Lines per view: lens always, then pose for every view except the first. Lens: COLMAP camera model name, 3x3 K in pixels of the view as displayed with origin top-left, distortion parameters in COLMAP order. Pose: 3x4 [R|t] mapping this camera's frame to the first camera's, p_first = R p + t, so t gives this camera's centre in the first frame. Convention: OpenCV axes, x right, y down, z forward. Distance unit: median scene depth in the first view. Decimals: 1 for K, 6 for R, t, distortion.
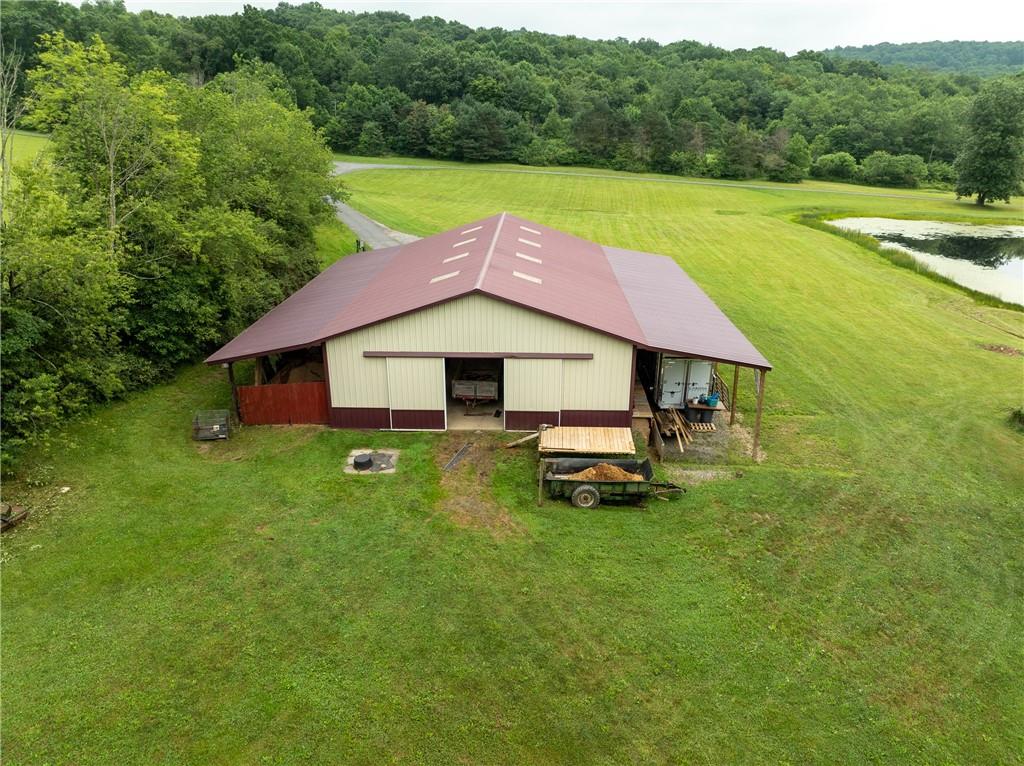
lens RADIAL K [[733.7, 0, 512.4], [0, 733.7, 384.9], [0, 0, 1]] dist [-0.042456, 0.022854]
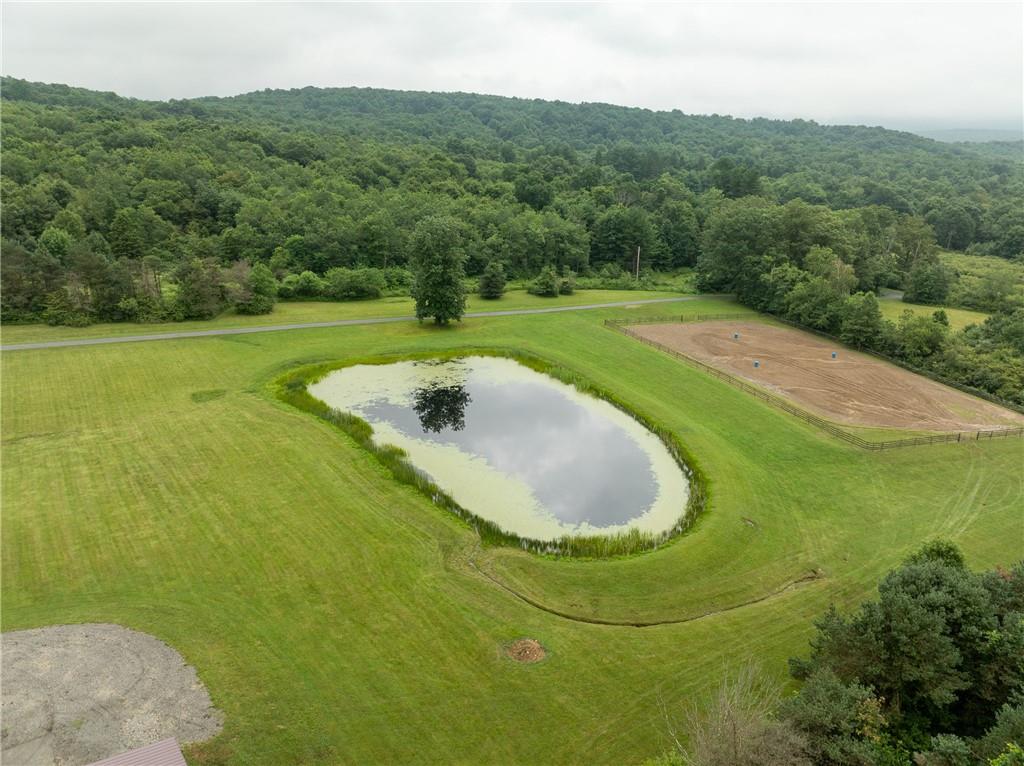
lens RADIAL K [[733.7, 0, 512.2], [0, 733.7, 380.9], [0, 0, 1]] dist [-0.042456, 0.022854]
pose [[0.769166, -0.201315, 0.606512, 0.033722], [0.217092, 0.974956, 0.048299, -0.156354], [-0.601045, 0.094519, 0.793606, 0.047266]]
